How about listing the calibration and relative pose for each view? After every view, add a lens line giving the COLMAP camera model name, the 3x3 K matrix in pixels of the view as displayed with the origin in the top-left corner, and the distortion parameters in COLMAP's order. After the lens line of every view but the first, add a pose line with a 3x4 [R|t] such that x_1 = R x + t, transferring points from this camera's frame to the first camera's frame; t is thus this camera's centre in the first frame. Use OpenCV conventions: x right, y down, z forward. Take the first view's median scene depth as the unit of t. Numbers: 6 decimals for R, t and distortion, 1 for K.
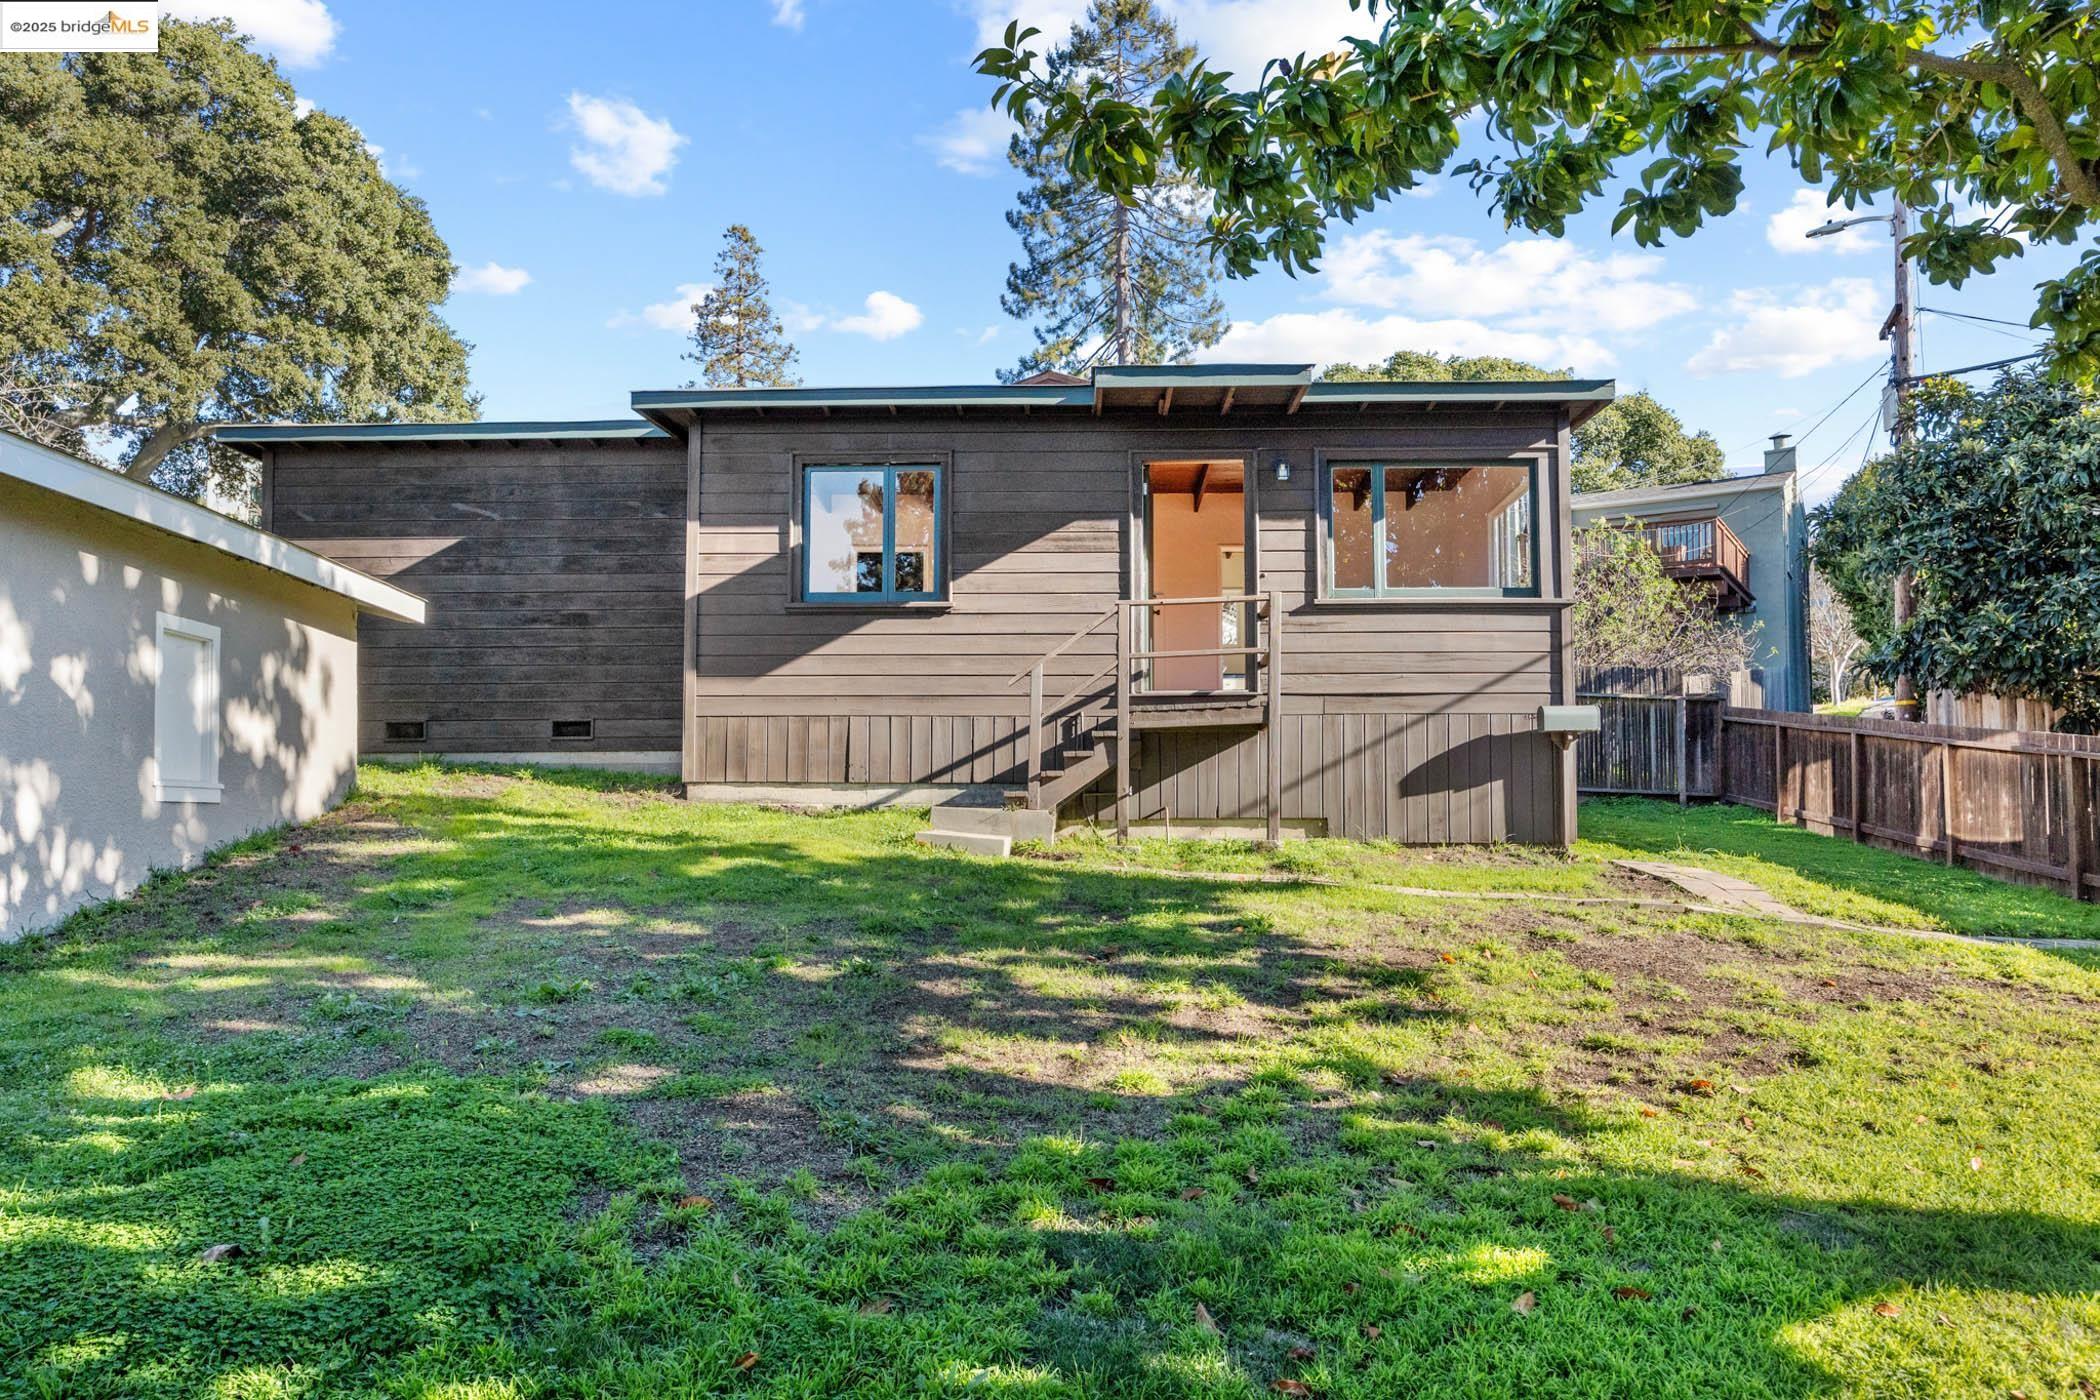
lens RADIAL K [[1526.6, 0, 1060.8], [0, 1526.6, 794.0], [0, 0, 1]] dist [-0.004823, 0.004298]
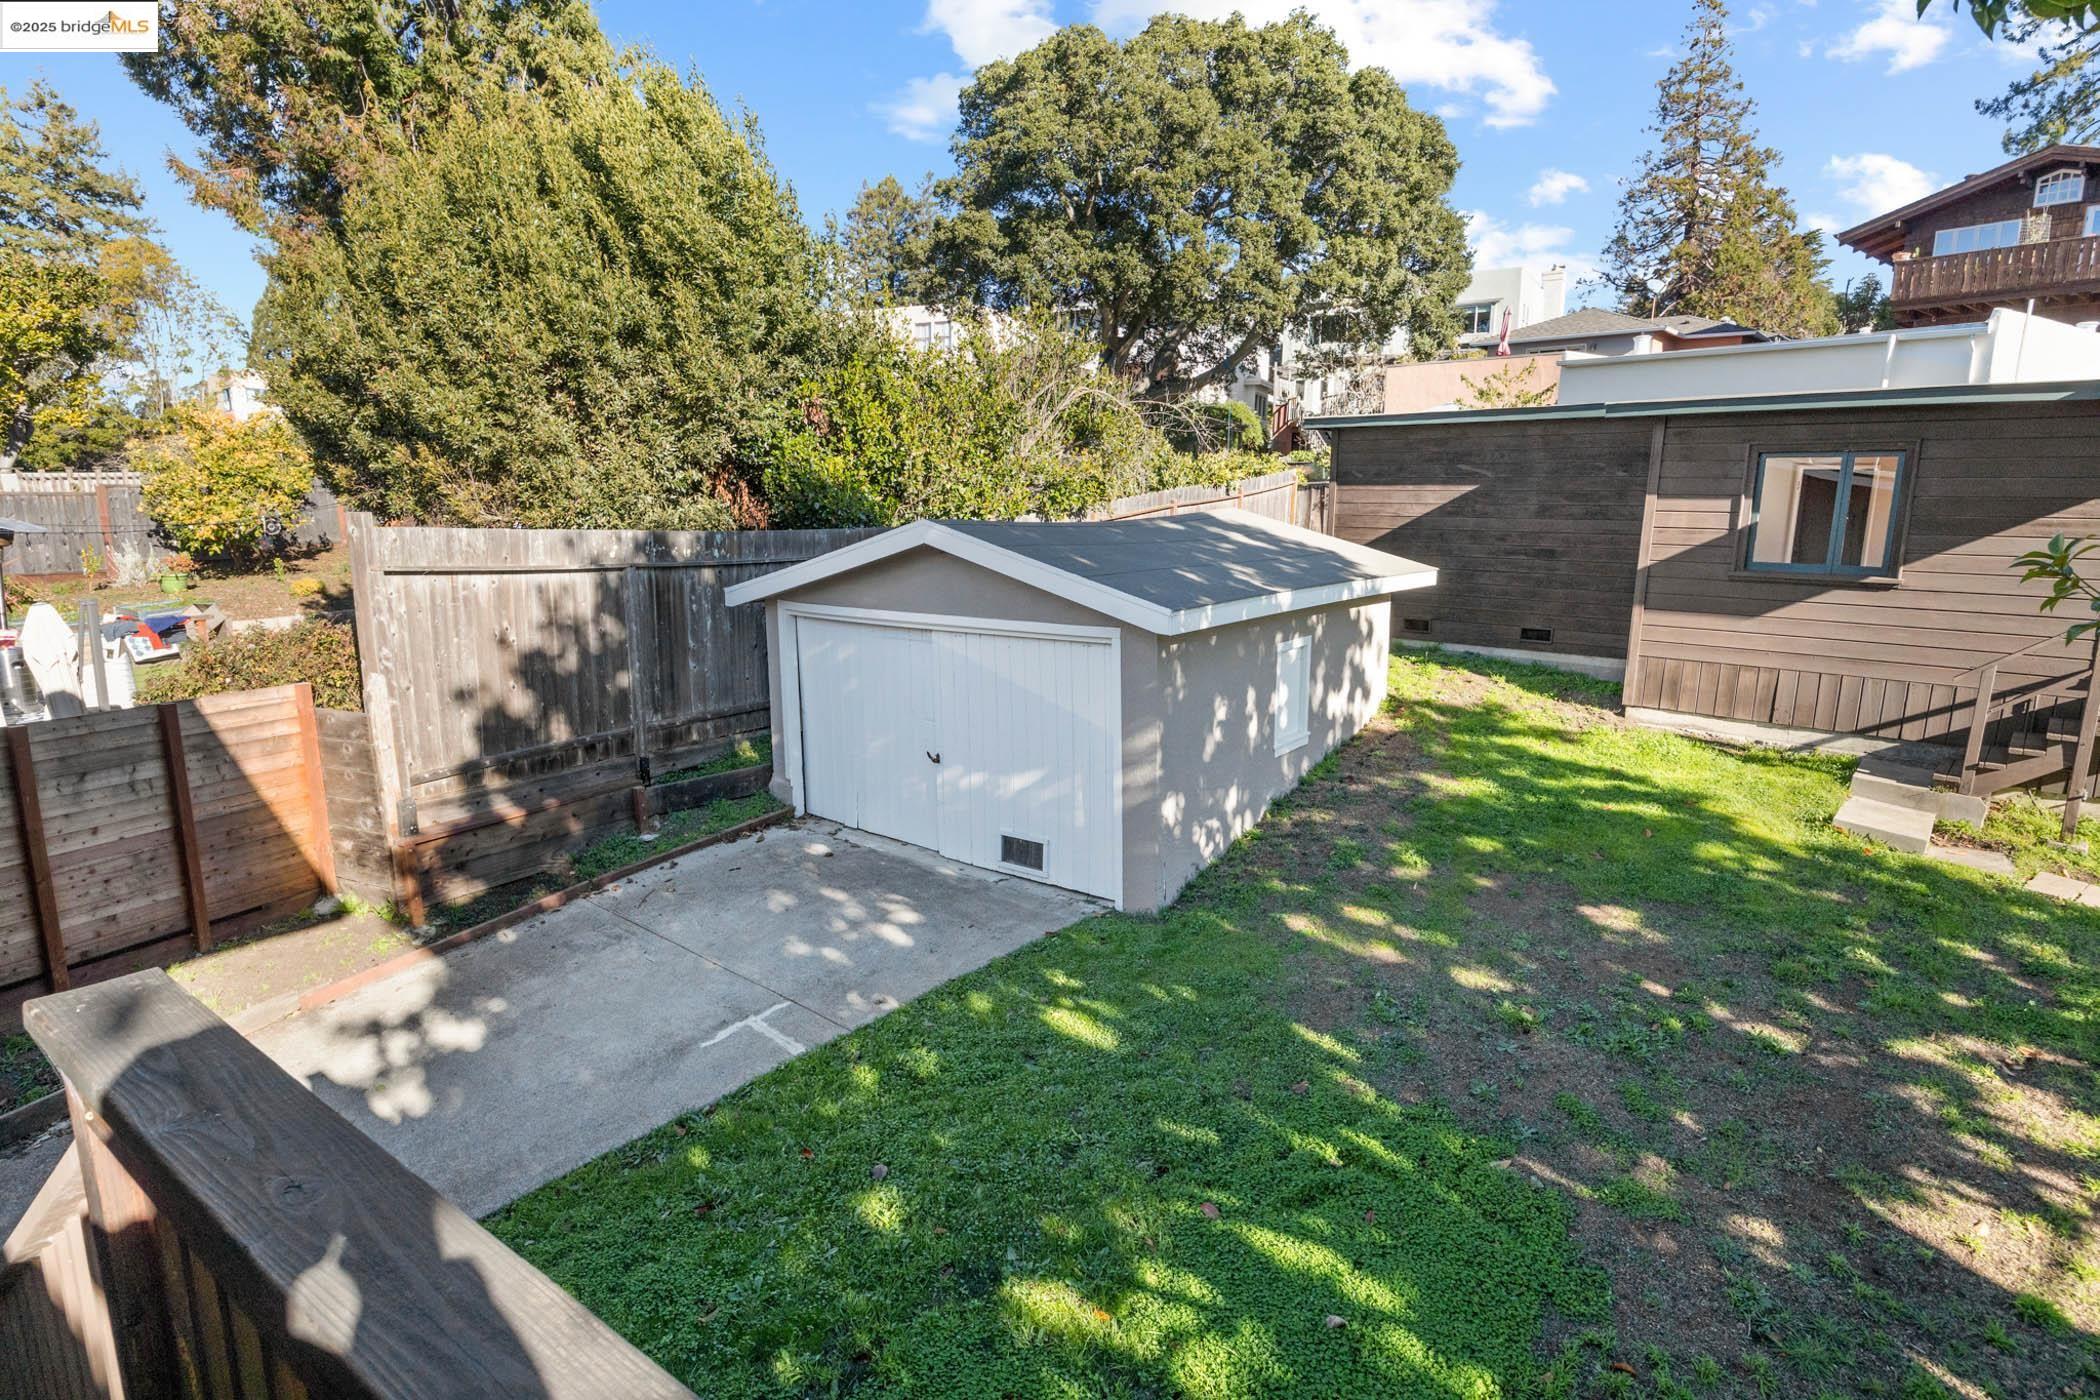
lens RADIAL K [[1084.3, 0, 1050.0], [0, 1084.3, 700.0], [0, 0, 1]] dist [-0.005904, -0.000784]
pose [[0.760251, 0.126212, -0.637251, -0.017758], [0.030108, 0.973046, 0.228638, -0.141531], [0.648932, -0.193009, 0.735959, -0.000536]]
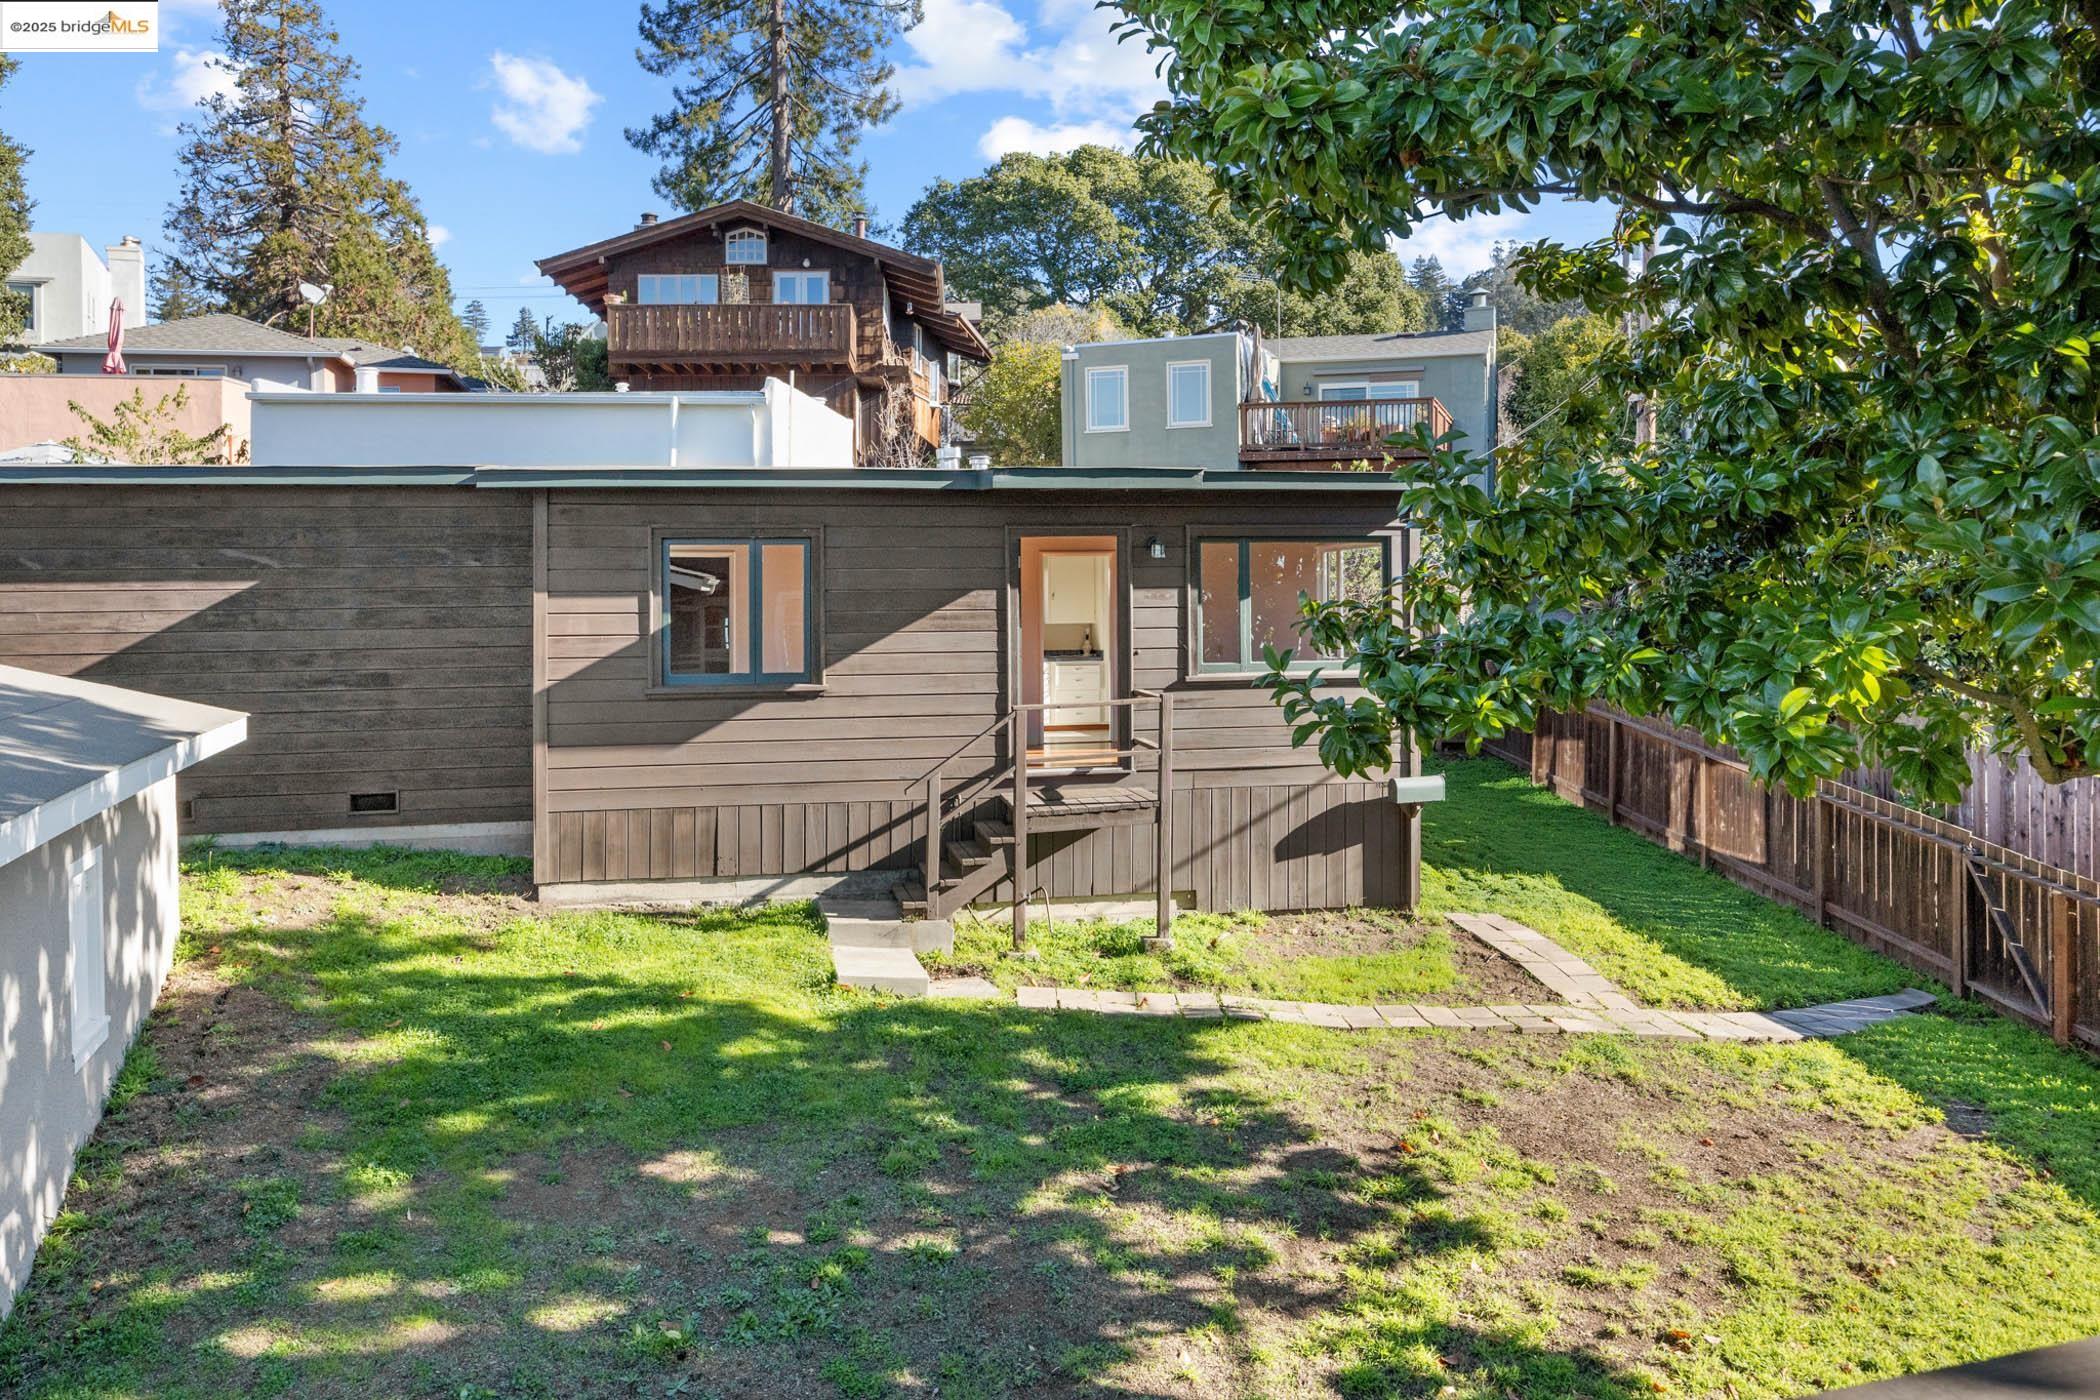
lens RADIAL K [[1740.6, 0, 1042.6], [0, 1740.6, 608.7], [0, 0, 1]] dist [0.000470, 0.005488]
pose [[0.967613, -0.011419, 0.252181, -0.126912], [-0.006259, 0.997584, 0.069185, -0.147855], [-0.252362, -0.068522, 0.965204, -0.050270]]
